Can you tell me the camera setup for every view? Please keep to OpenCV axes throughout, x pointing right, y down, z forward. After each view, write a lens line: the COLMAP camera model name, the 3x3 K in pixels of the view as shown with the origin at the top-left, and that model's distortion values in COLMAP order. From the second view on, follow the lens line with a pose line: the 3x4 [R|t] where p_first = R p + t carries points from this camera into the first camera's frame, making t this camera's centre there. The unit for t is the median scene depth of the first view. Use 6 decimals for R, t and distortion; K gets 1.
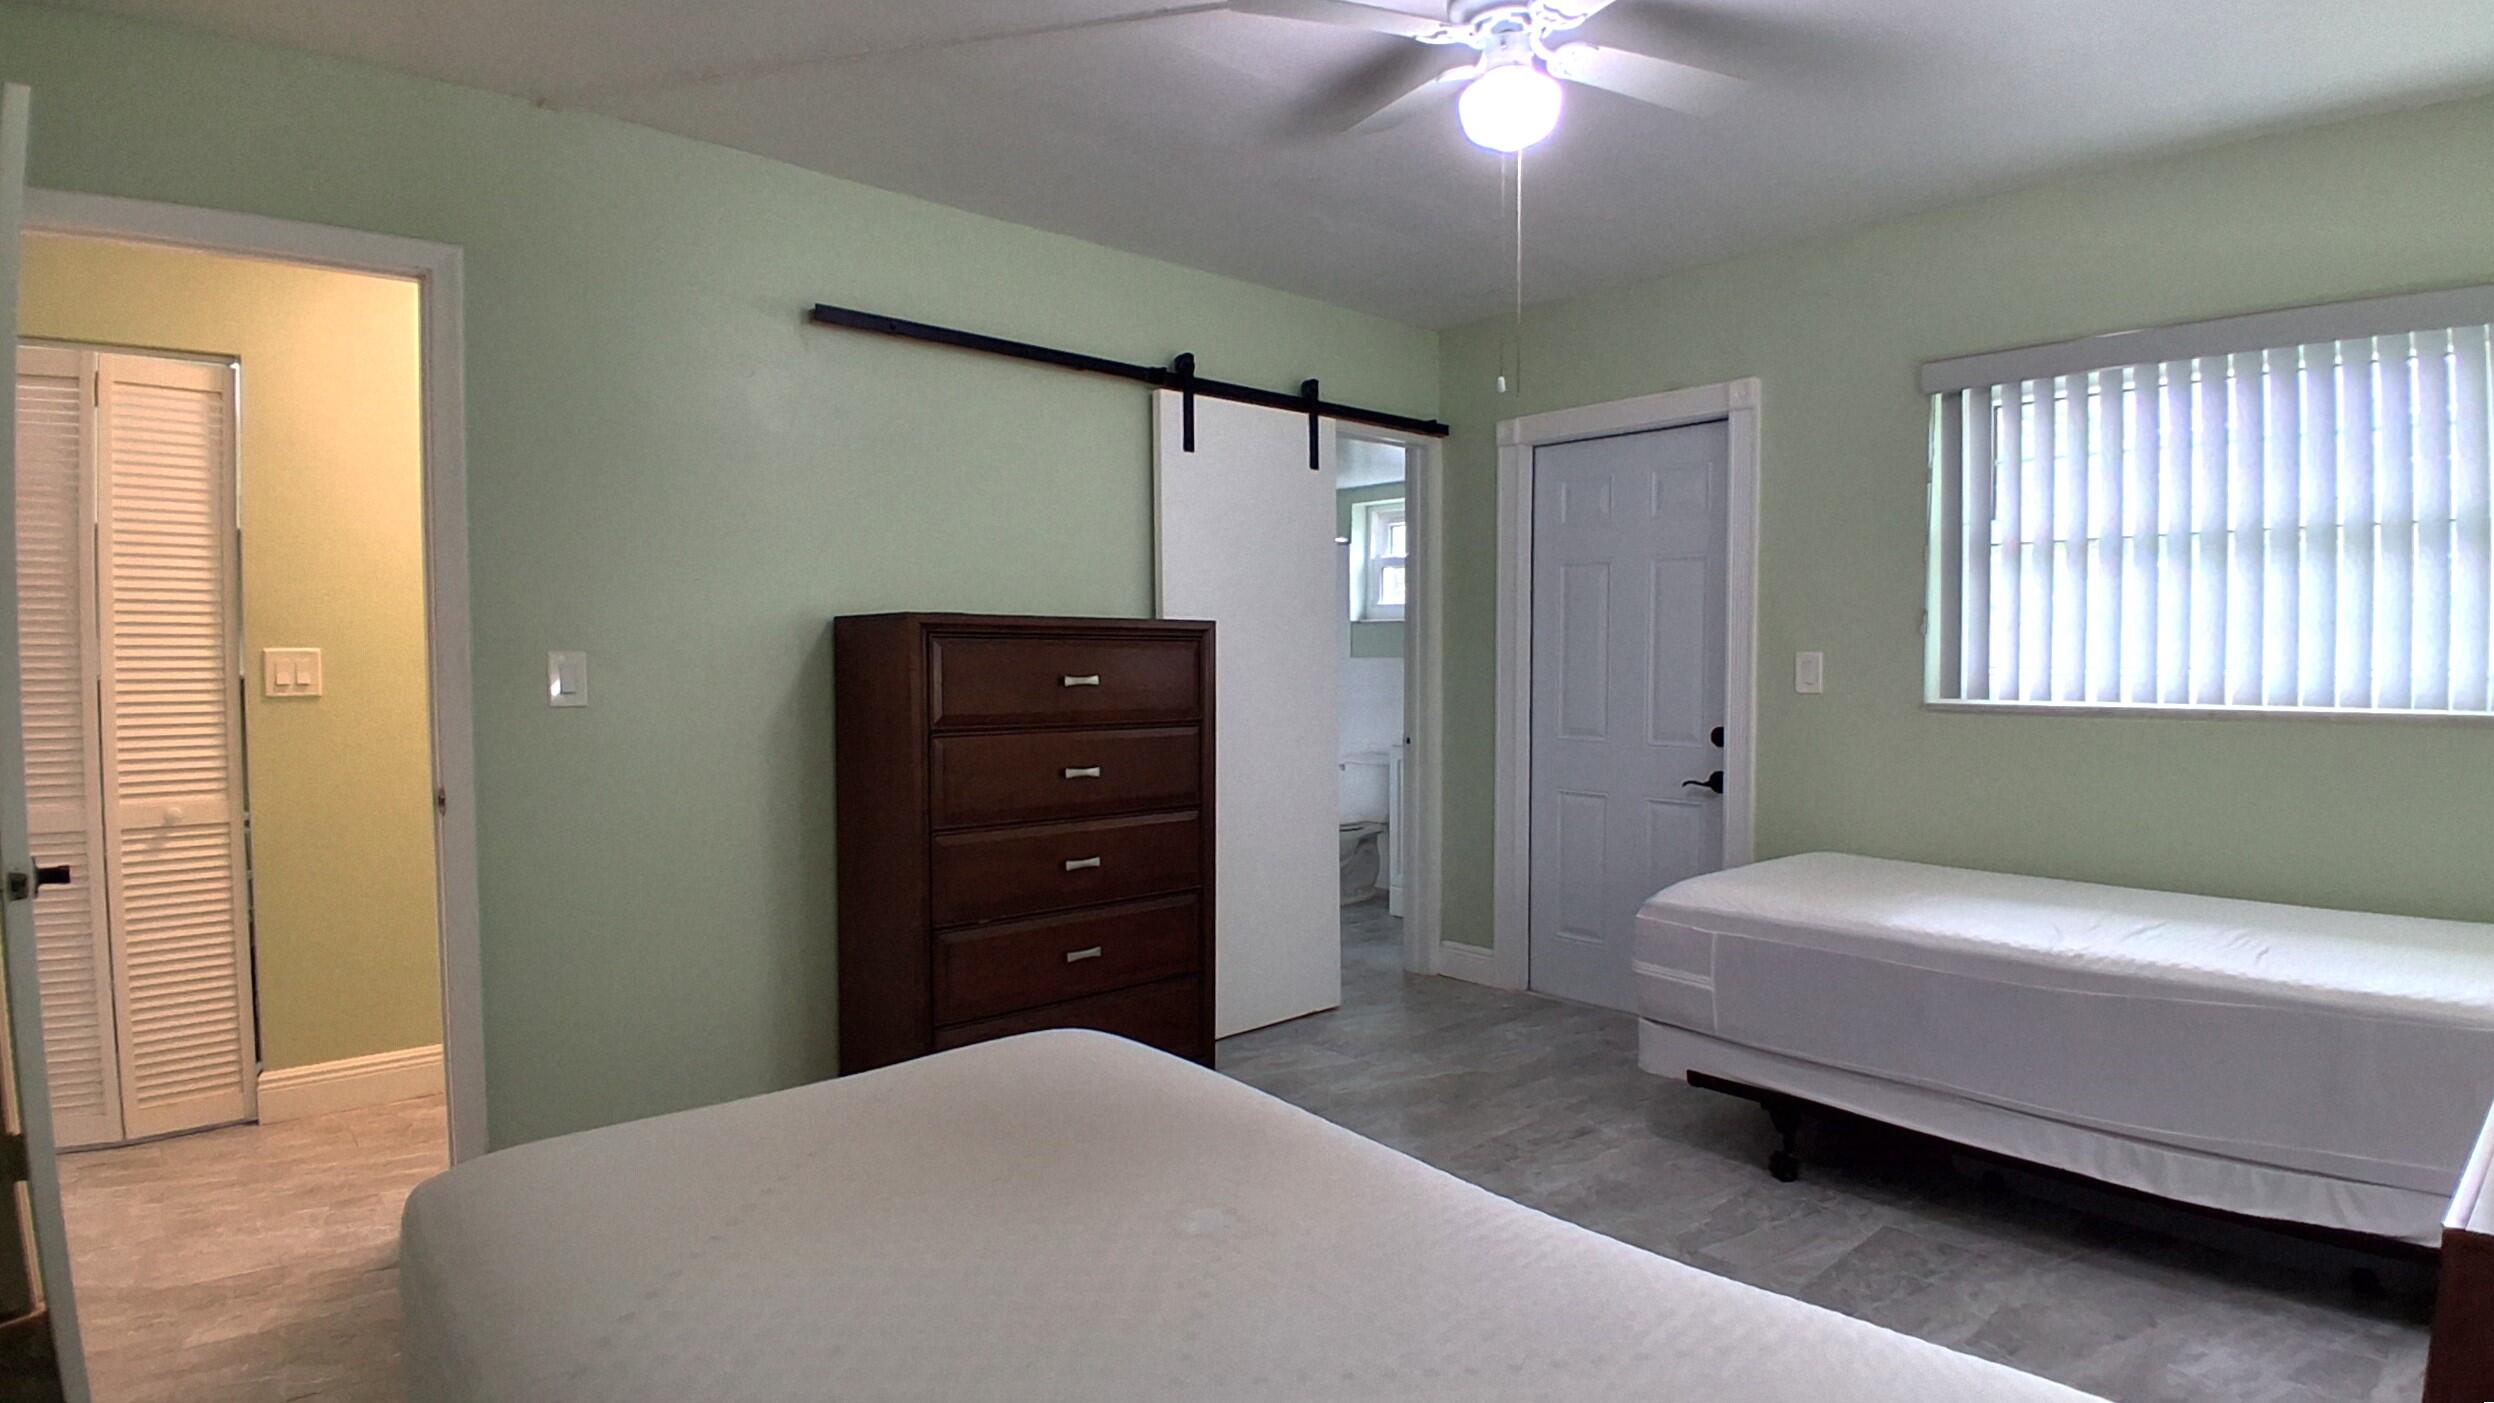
lens RADIAL K [[1282.4, 0, 1272.4], [0, 1282.4, 710.1], [0, 0, 1]] dist [0.007092, -0.052099]
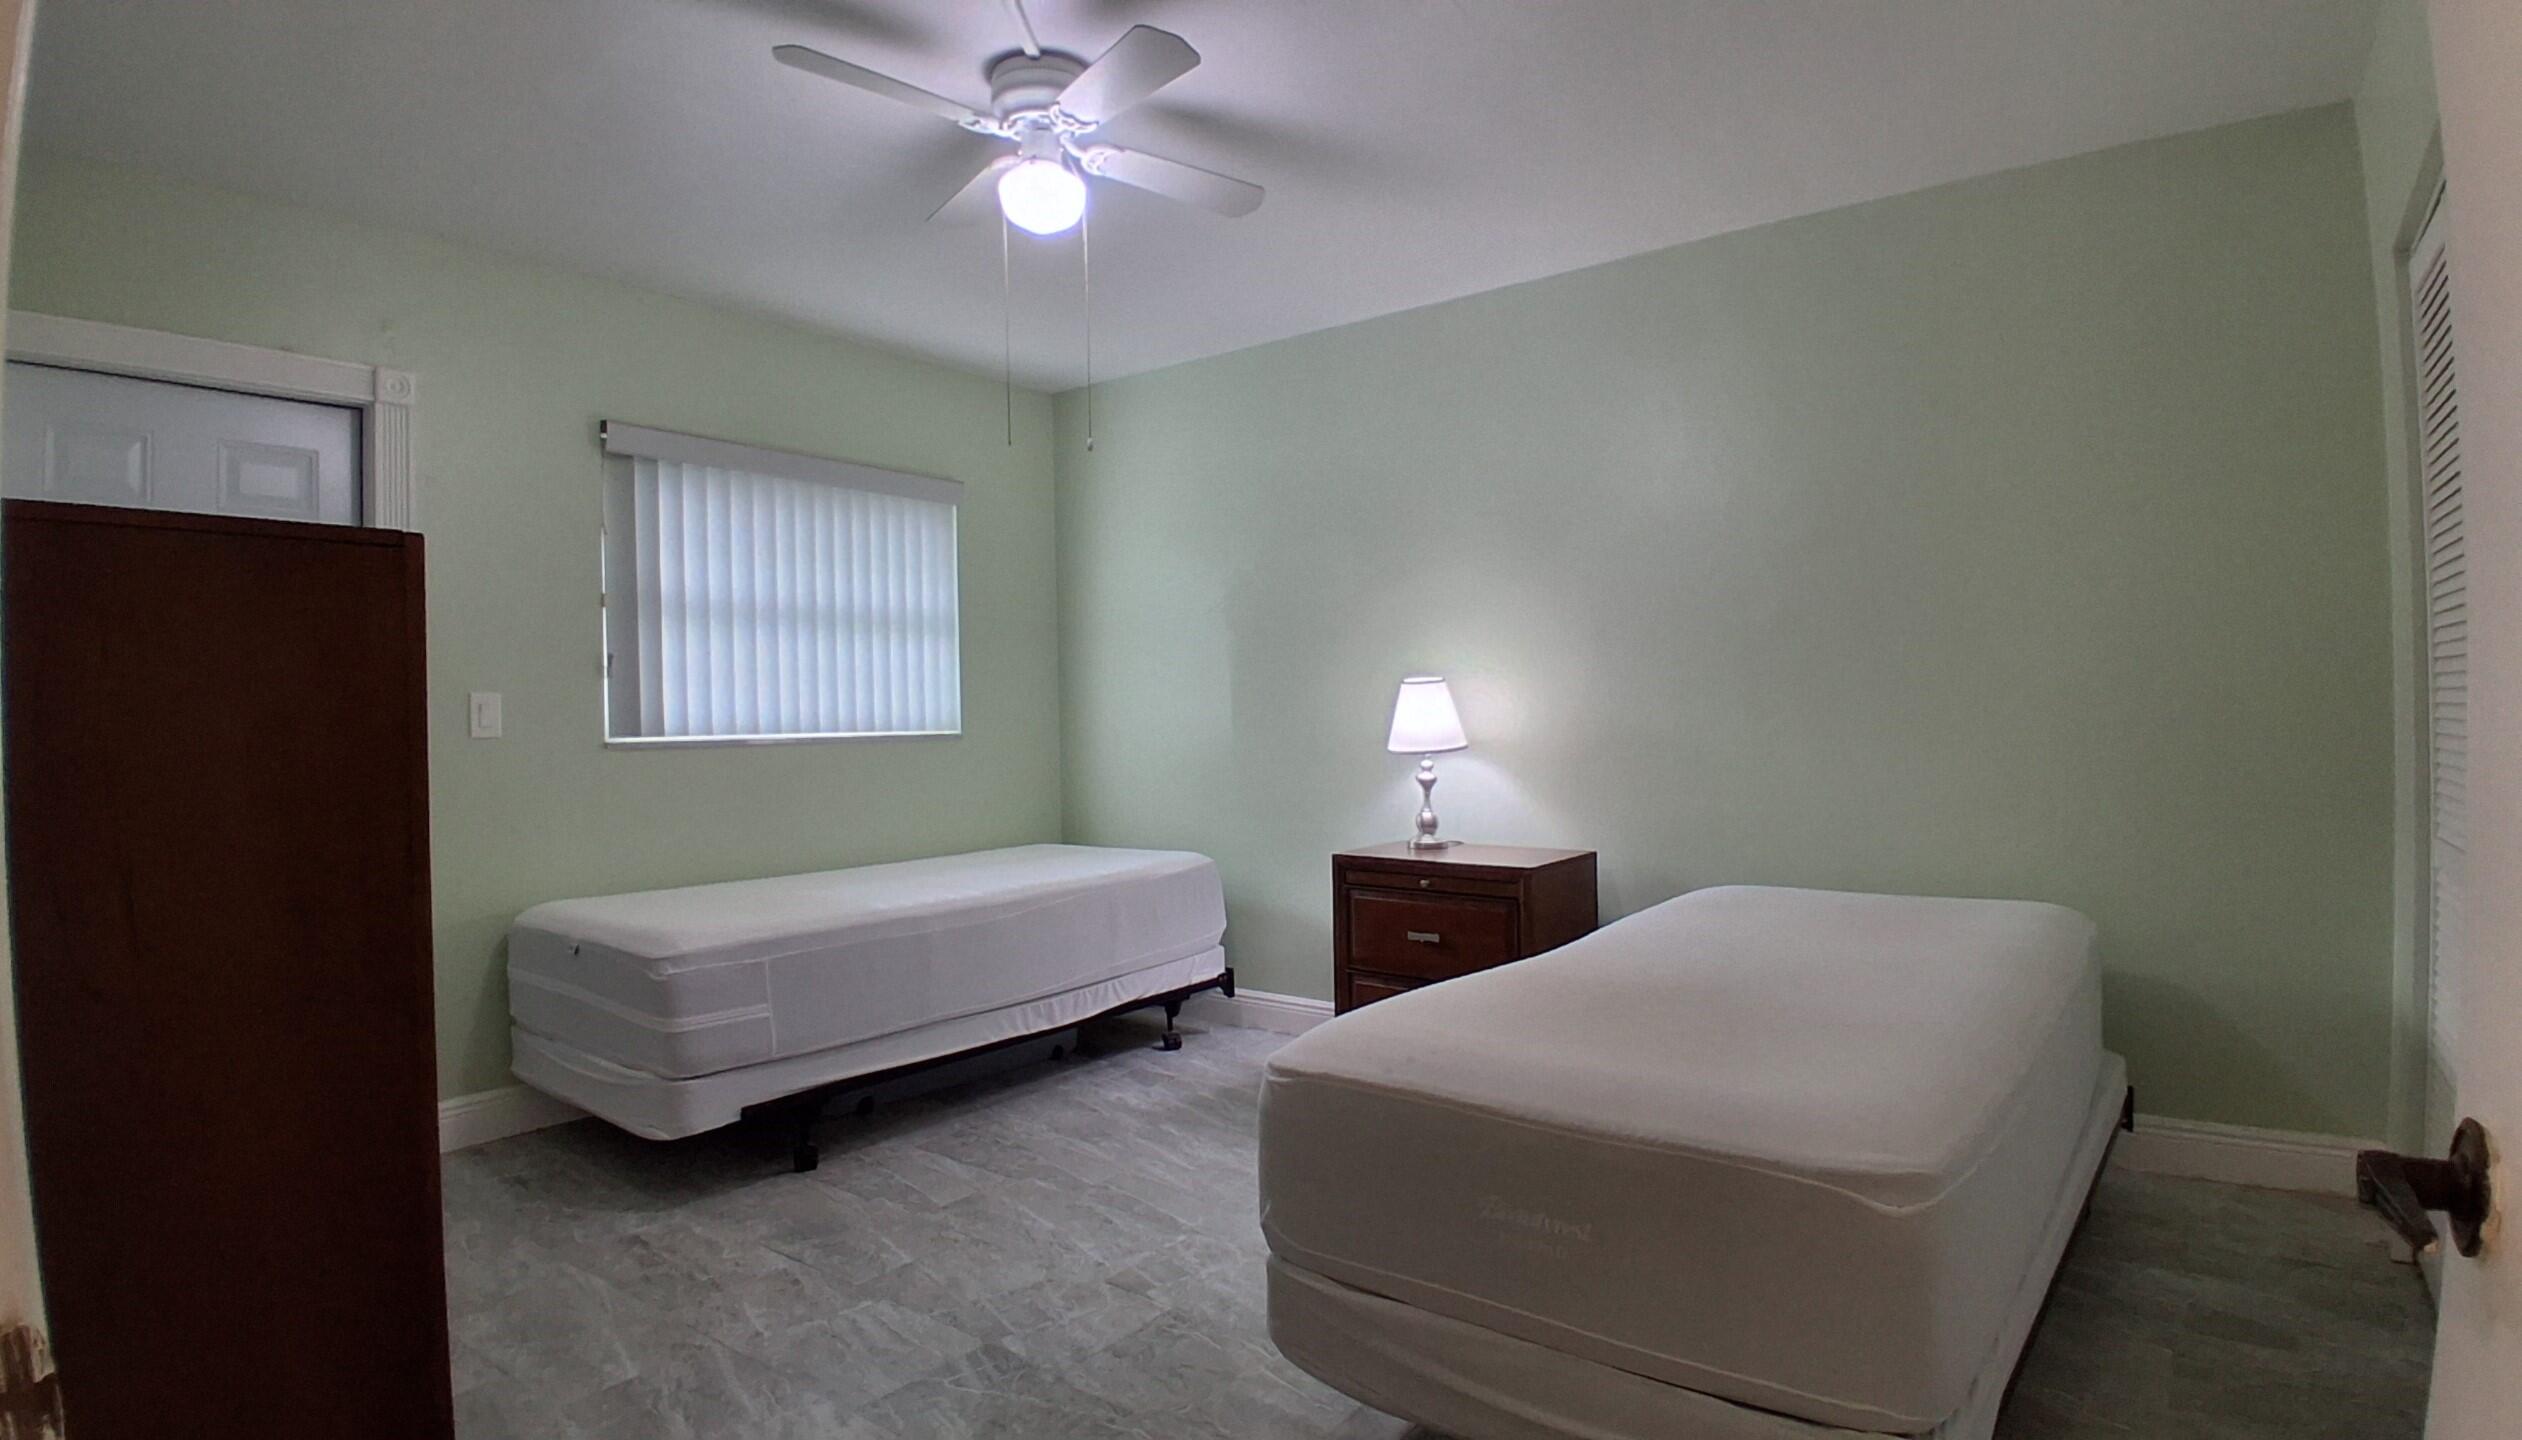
lens RADIAL K [[1272.2, 0, 1261.0], [0, 1272.2, 720.0], [0, 0, 1]] dist [-0.000484, -0.000014]
pose [[-0.166063, -0.002620, 0.986112, -0.726038], [0.053572, 0.998496, 0.011675, -0.009132], [-0.984659, 0.054767, -0.165673, 0.764437]]
